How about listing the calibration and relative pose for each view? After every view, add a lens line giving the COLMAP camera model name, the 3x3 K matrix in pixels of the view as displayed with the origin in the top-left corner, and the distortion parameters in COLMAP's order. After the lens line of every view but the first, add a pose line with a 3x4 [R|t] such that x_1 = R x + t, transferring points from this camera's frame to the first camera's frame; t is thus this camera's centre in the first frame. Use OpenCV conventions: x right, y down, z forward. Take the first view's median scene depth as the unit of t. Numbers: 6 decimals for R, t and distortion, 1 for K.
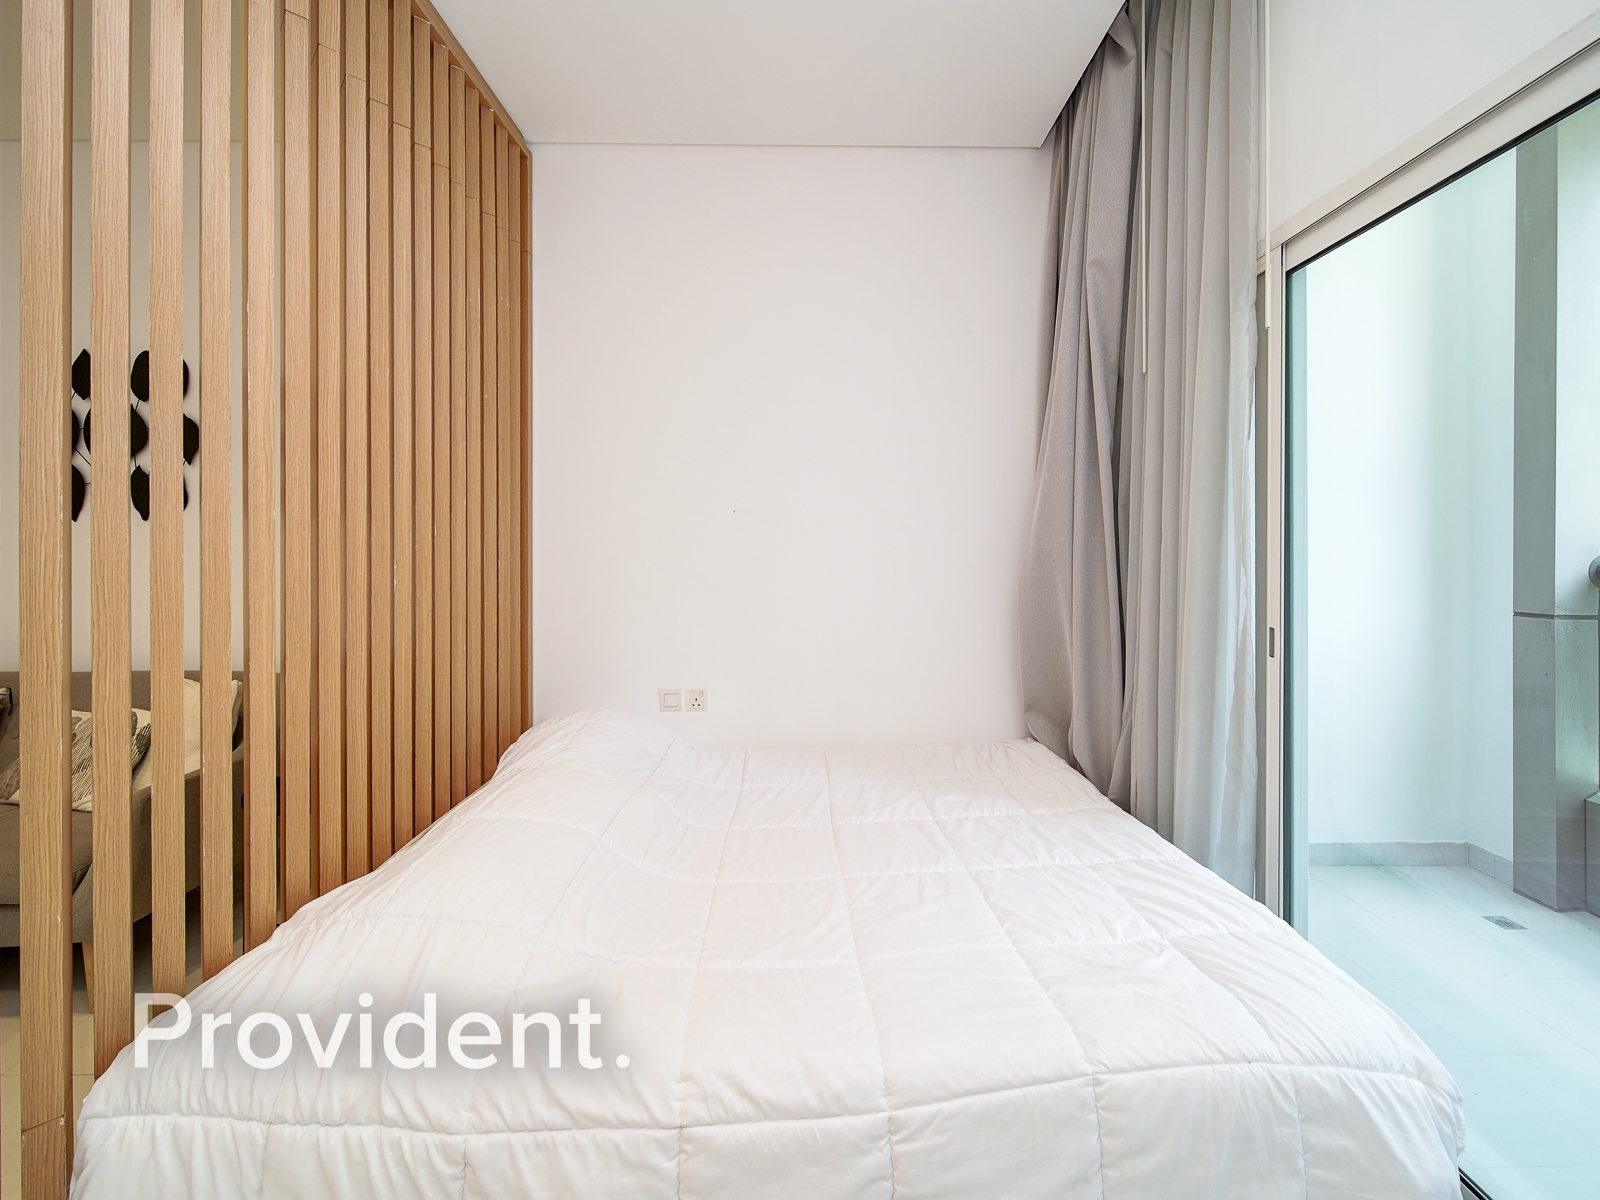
lens RADIAL K [[666.6, 0, 809.7], [0, 666.6, 550.1], [0, 0, 1]] dist [0.000265, -0.000901]
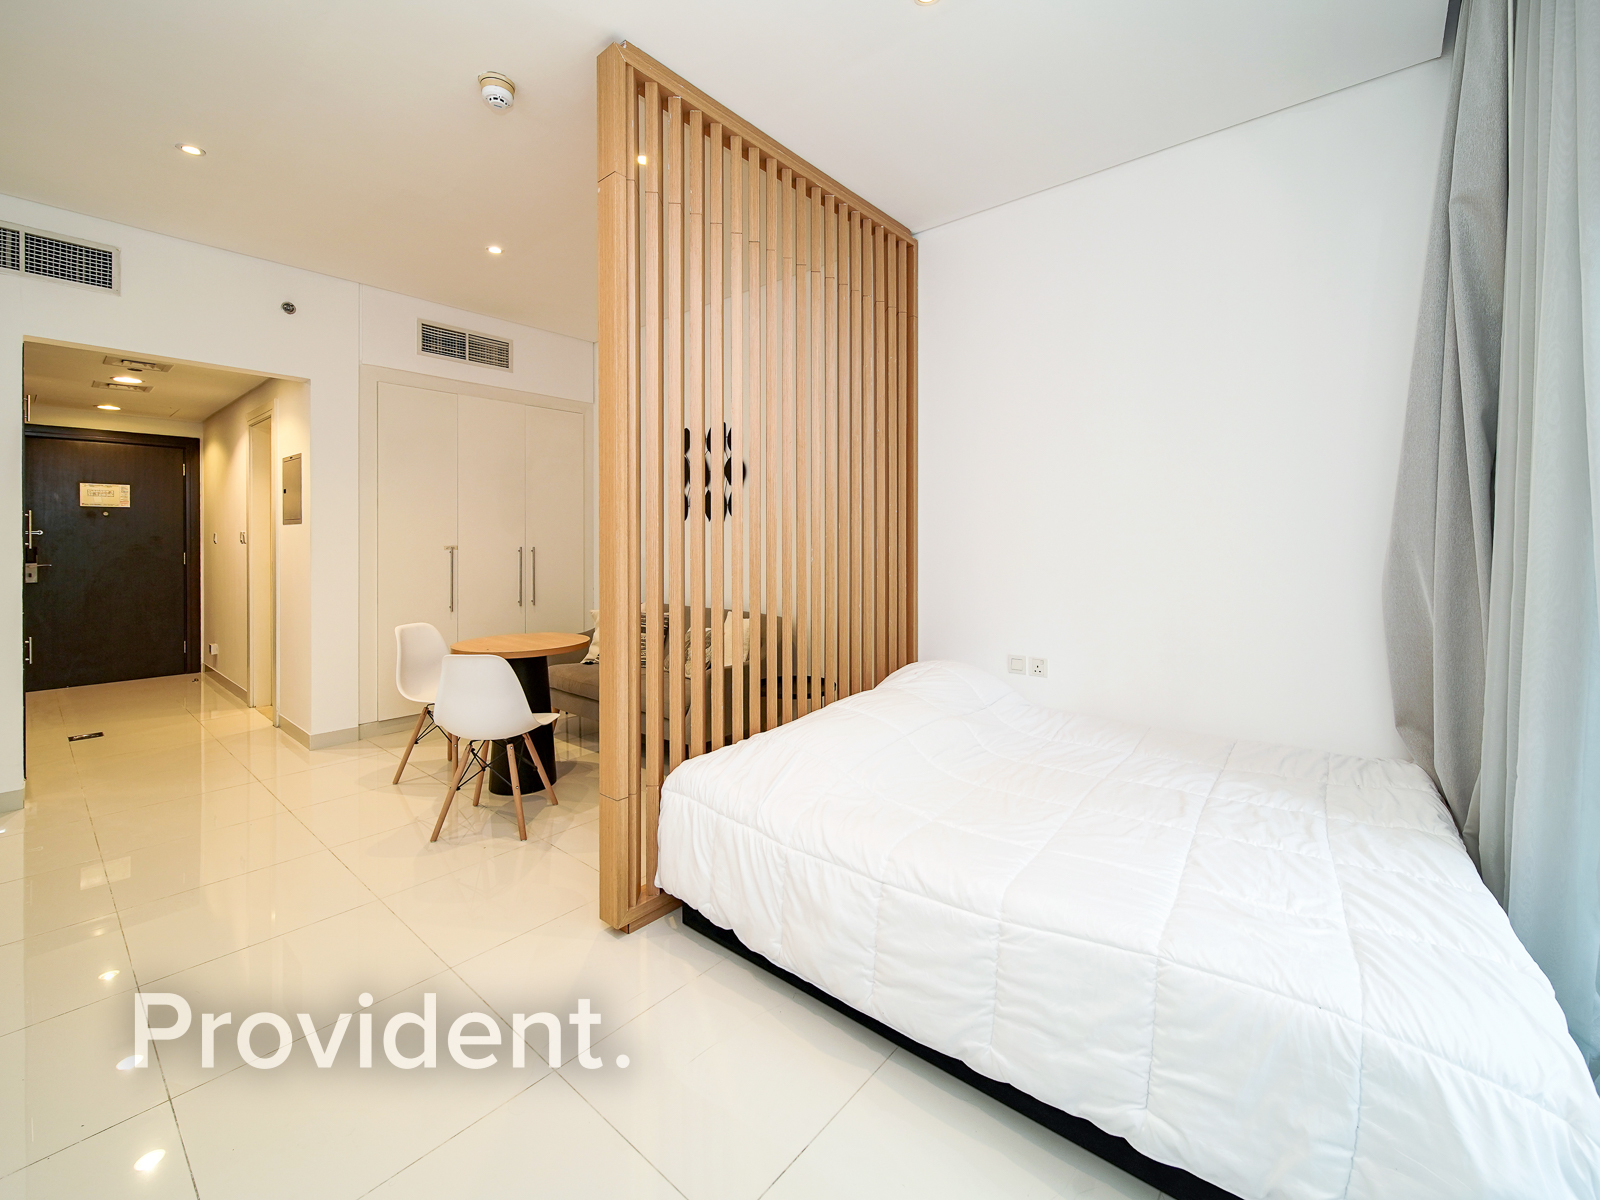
lens RADIAL K [[666.6, 0, 809.7], [0, 666.6, 550.1], [0, 0, 1]] dist [0.000265, -0.000901]
pose [[0.754452, 0.012844, -0.656229, 0.744786], [-0.002978, 0.999865, 0.016146, 0.004757], [0.656348, -0.010227, 0.754389, -0.367461]]
